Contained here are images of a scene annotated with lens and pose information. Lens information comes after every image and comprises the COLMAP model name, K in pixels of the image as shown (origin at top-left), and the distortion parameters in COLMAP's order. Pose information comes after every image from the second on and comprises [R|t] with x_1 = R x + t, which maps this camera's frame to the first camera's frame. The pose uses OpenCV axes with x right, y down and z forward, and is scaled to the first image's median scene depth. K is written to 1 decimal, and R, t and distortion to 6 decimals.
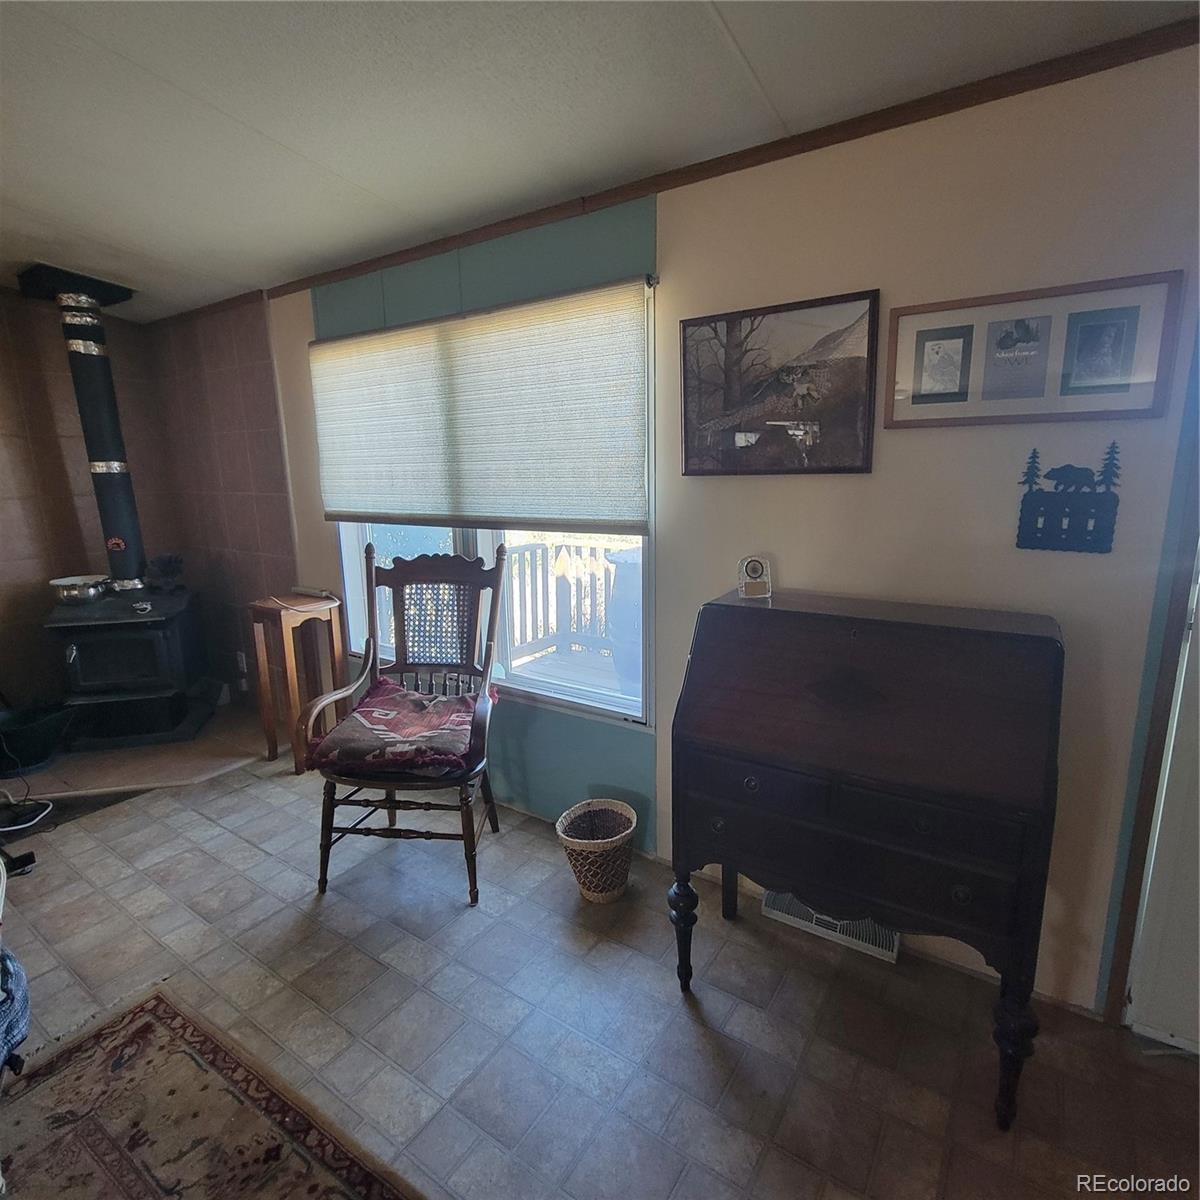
lens RADIAL K [[652.7, 0, 600.2], [0, 652.7, 595.9], [0, 0, 1]] dist [-0.002891, 0.000593]
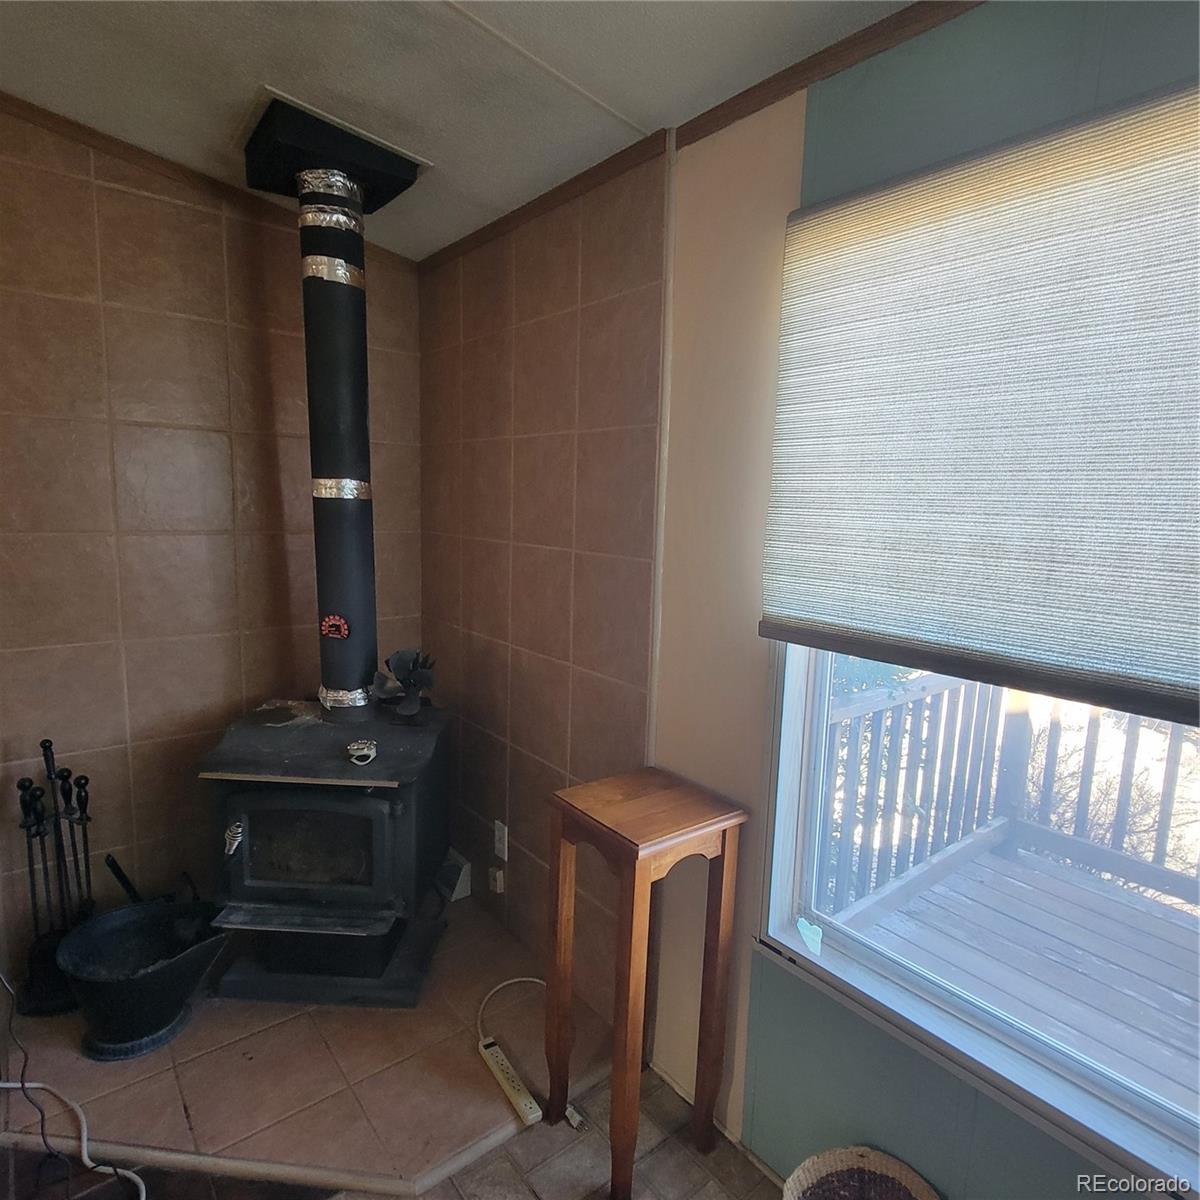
lens RADIAL K [[707.4, 0, 599.5], [0, 707.4, 603.1], [0, 0, 1]] dist [0.002207, -0.002592]
pose [[0.955054, 0.091125, -0.282077, -0.372846], [-0.108038, 0.993130, -0.044961, -0.099392], [0.276042, 0.073416, 0.958338, 0.501276]]
